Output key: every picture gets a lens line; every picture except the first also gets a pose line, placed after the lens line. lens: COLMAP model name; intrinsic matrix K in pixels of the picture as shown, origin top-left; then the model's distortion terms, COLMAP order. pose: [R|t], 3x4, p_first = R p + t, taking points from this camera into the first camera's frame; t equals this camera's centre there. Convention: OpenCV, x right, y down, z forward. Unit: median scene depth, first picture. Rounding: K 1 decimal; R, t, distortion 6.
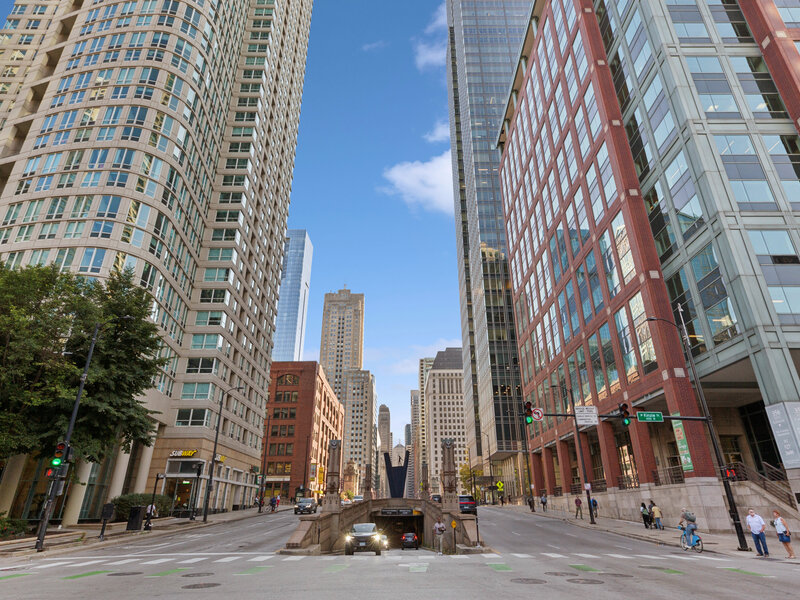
lens RADIAL K [[474.1, 0, 400.5], [0, 474.1, 299.9], [0, 0, 1]] dist [0.005898, -0.002357]
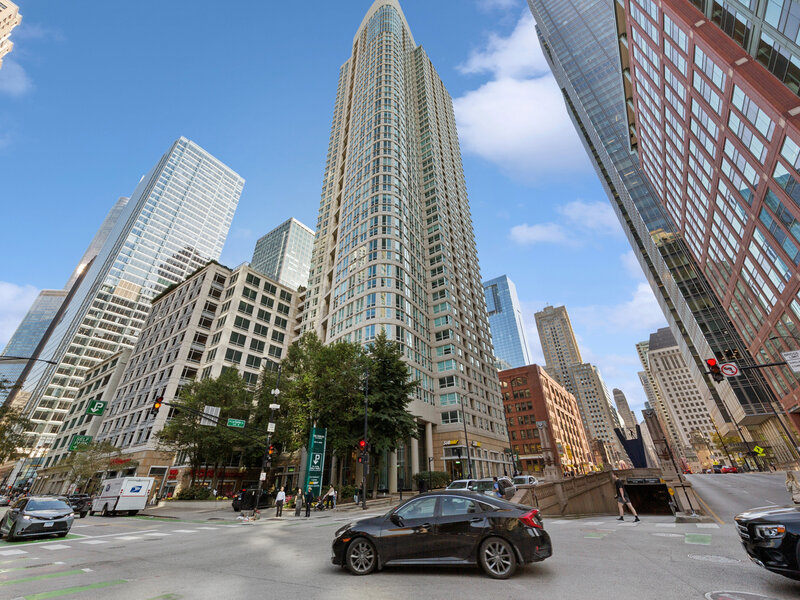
lens RADIAL K [[323.8, 0, 399.8], [0, 323.8, 300.4], [0, 0, 1]] dist [0.002369, 0.000143]
pose [[0.804607, -0.304491, -0.509797, 0.059844], [0.255275, 0.952509, -0.166016, 0.021631], [0.536137, 0.003439, 0.844124, 0.043362]]
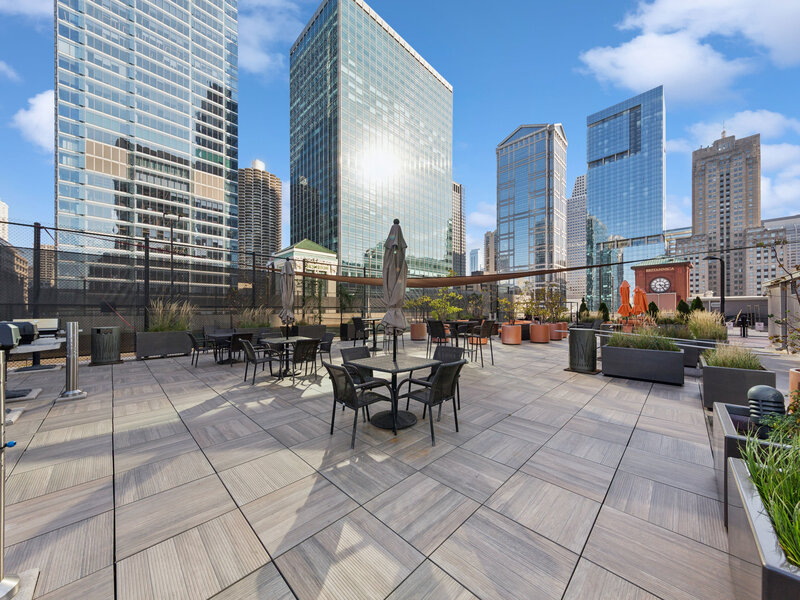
lens RADIAL K [[284.2, 0, 403.8], [0, 284.2, 310.7], [0, 0, 1]] dist [-0.001054, 0.000225]
pose [[0.708716, 0.003075, -0.705487, -0.628077], [0.292165, 0.908930, 0.297465, -0.231853], [0.642153, -0.416937, 0.643275, 0.528137]]
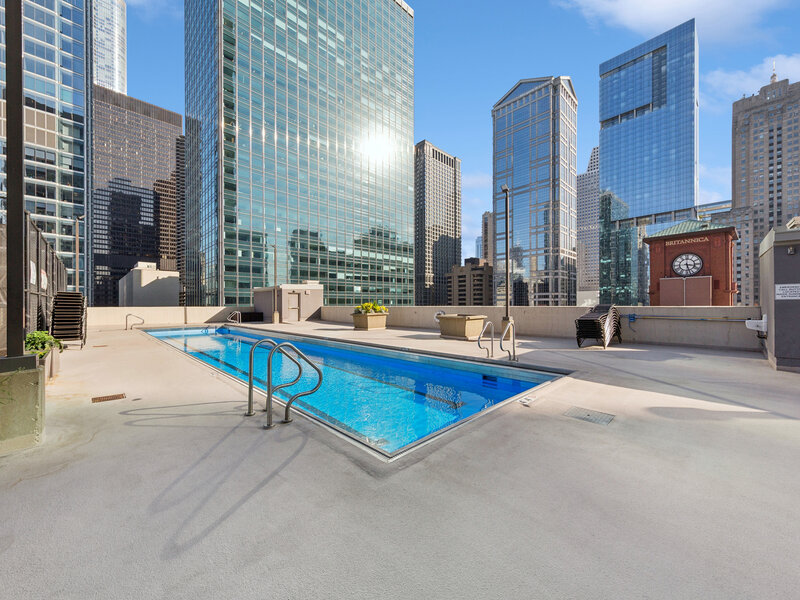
lens RADIAL K [[312.1, 0, 404.5], [0, 312.1, 305.2], [0, 0, 1]] dist [0.002929, -0.000329]
pose [[0.701181, 0.002361, -0.712980, -0.636281], [0.296632, 0.908374, 0.294731, -0.084835], [0.648348, -0.418153, 0.636234, 0.848771]]
